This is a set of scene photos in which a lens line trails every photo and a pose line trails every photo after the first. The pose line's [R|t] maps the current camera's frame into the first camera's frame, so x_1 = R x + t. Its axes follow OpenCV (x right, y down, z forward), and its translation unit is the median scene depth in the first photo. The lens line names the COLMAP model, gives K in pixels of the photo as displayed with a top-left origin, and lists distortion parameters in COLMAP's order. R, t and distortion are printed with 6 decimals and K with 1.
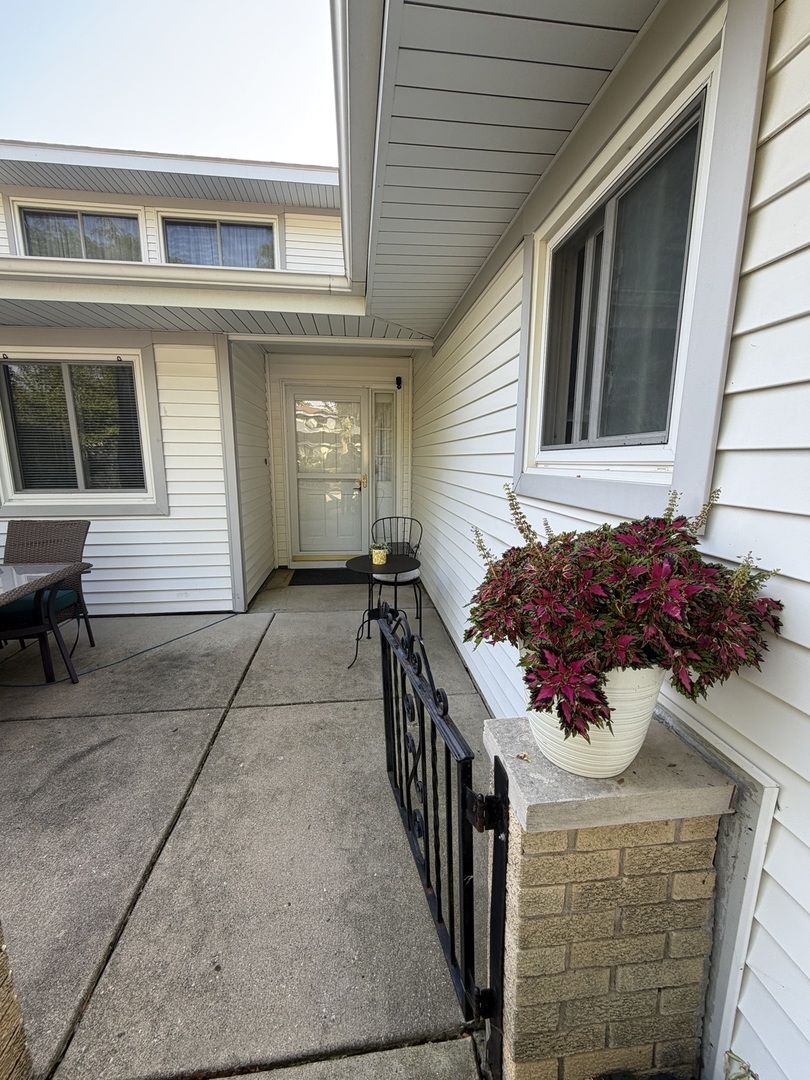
lens RADIAL K [[433.3, 0, 404.9], [0, 433.3, 538.9], [0, 0, 1]] dist [0.002229, 0.000177]
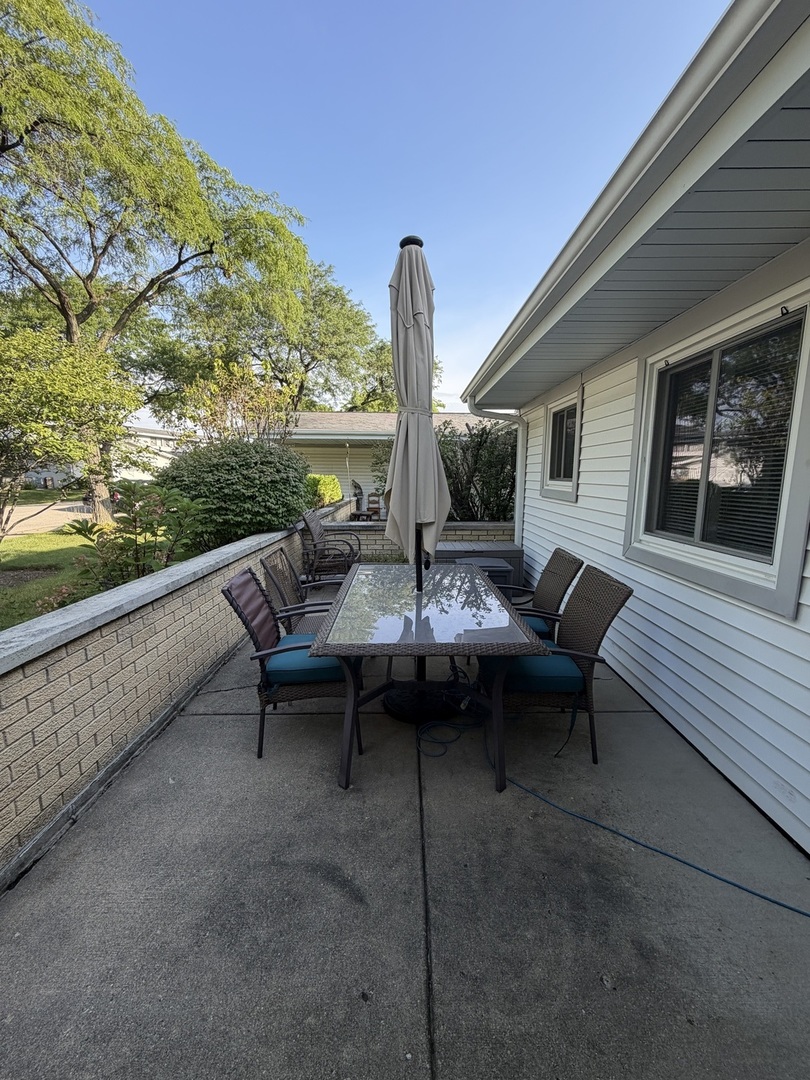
lens RADIAL K [[433.3, 0, 403.8], [0, 433.3, 536.8], [0, 0, 1]] dist [0.002229, 0.000177]
pose [[-0.118523, 0.134045, -0.983862, -0.052369], [-0.190603, 0.969349, 0.155029, -0.152237], [0.974486, 0.205901, -0.089341, 0.695202]]
